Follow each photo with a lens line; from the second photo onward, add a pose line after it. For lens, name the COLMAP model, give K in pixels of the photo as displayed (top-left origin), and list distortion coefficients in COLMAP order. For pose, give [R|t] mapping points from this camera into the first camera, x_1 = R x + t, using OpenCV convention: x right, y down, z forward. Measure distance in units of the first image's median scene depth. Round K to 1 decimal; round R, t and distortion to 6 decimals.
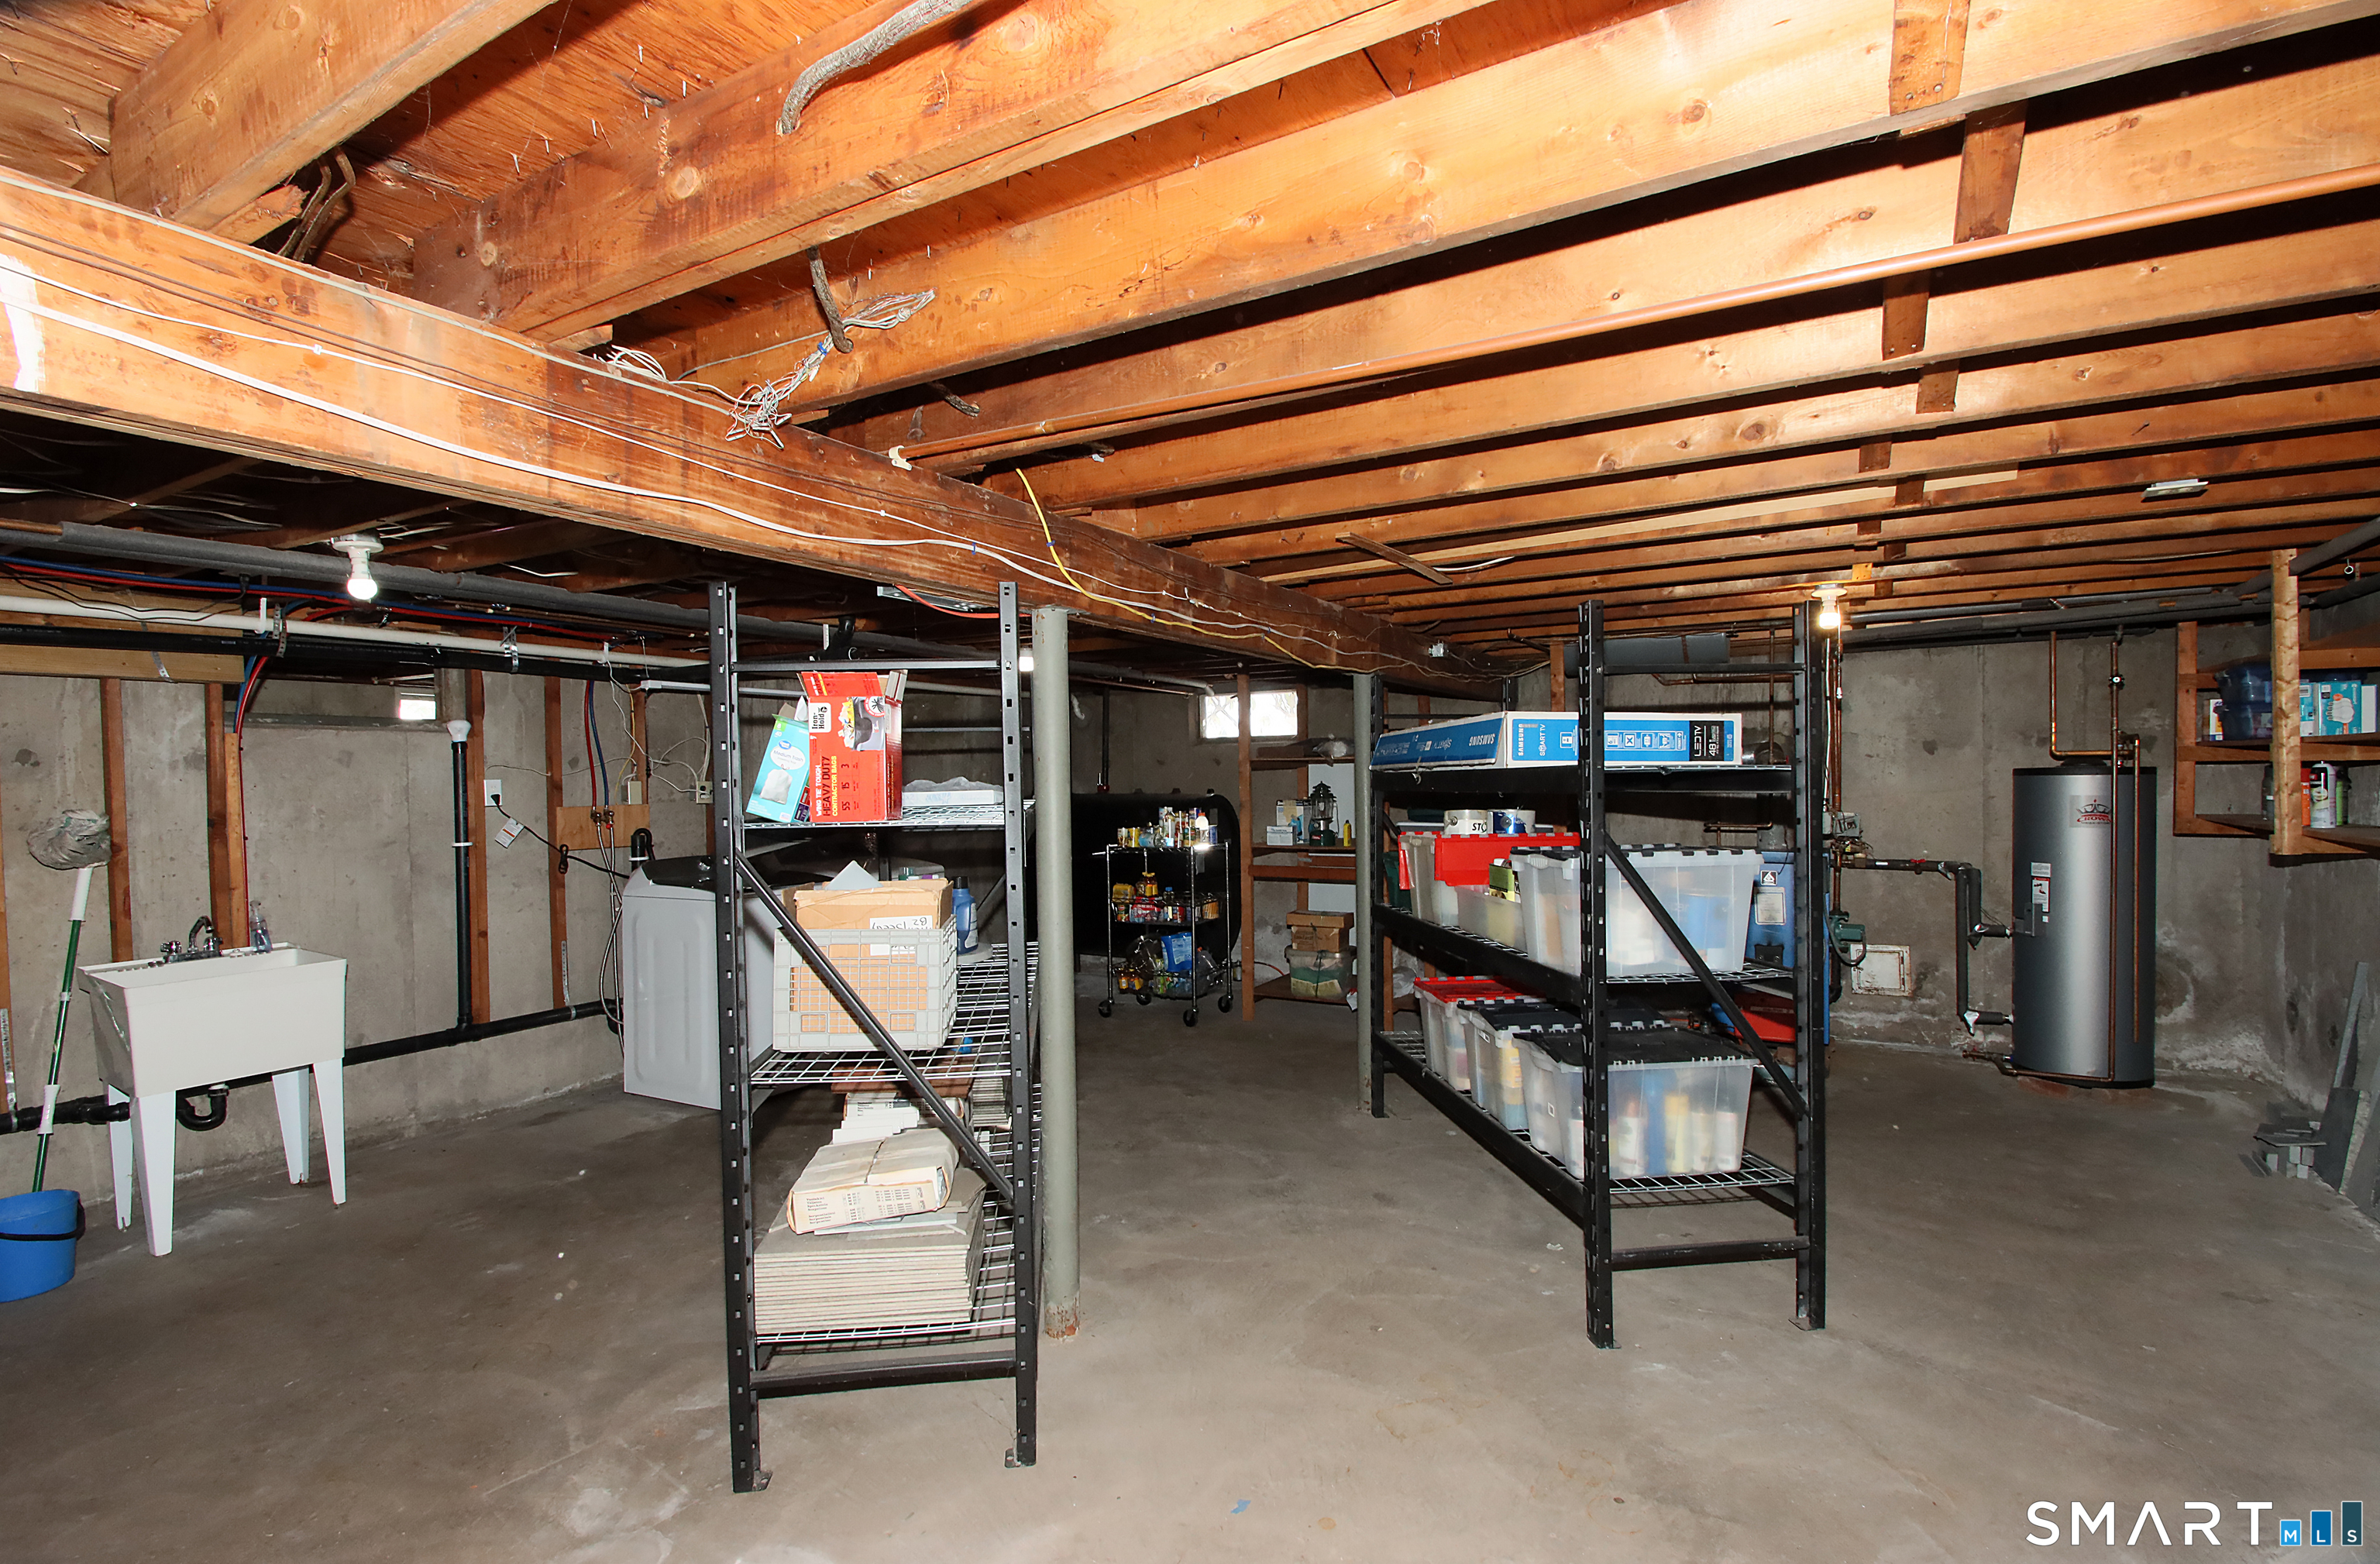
lens RADIAL K [[1130.0, 0, 1191.1], [0, 1130.0, 693.7], [0, 0, 1]] dist [0.002468, -0.017971]
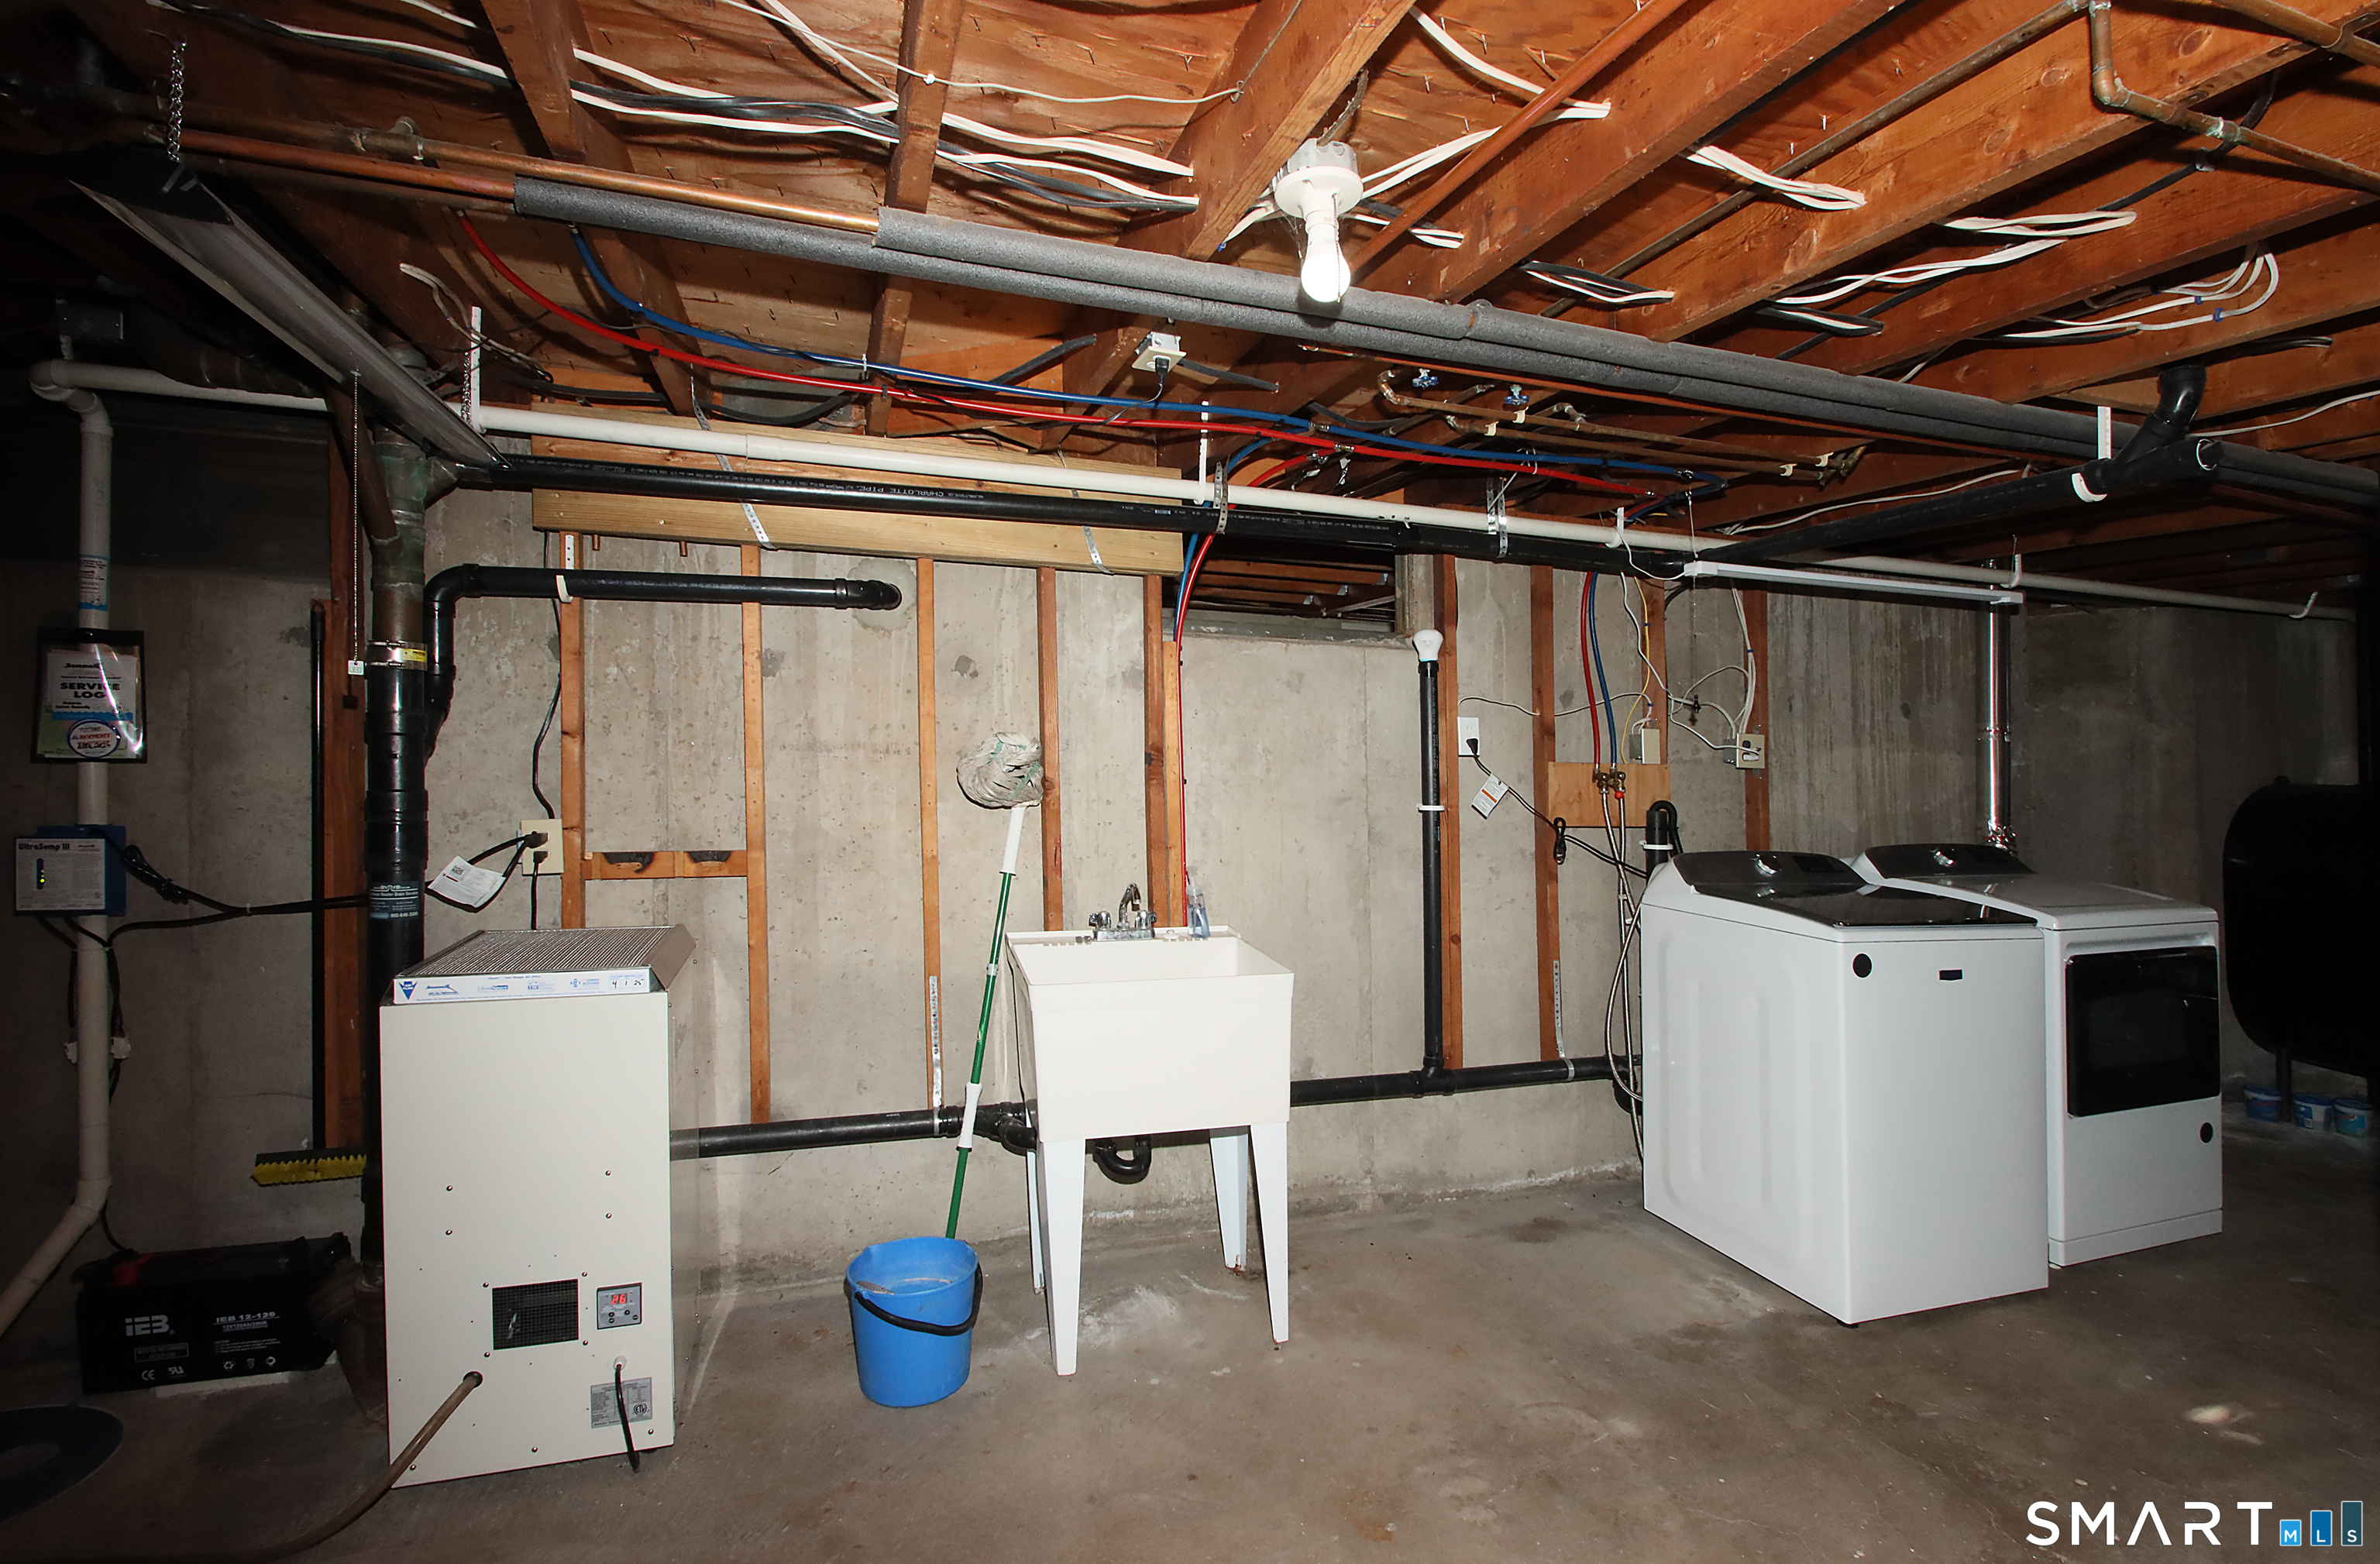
lens RADIAL K [[1098.7, 0, 1191.0], [0, 1098.7, 801.5], [0, 0, 1]] dist [0.000386, -0.000306]
pose [[0.739795, 0.072641, -0.668900, -0.330238], [0.007864, 0.993154, 0.116551, 0.054134], [0.672787, -0.091484, 0.734159, 0.439166]]
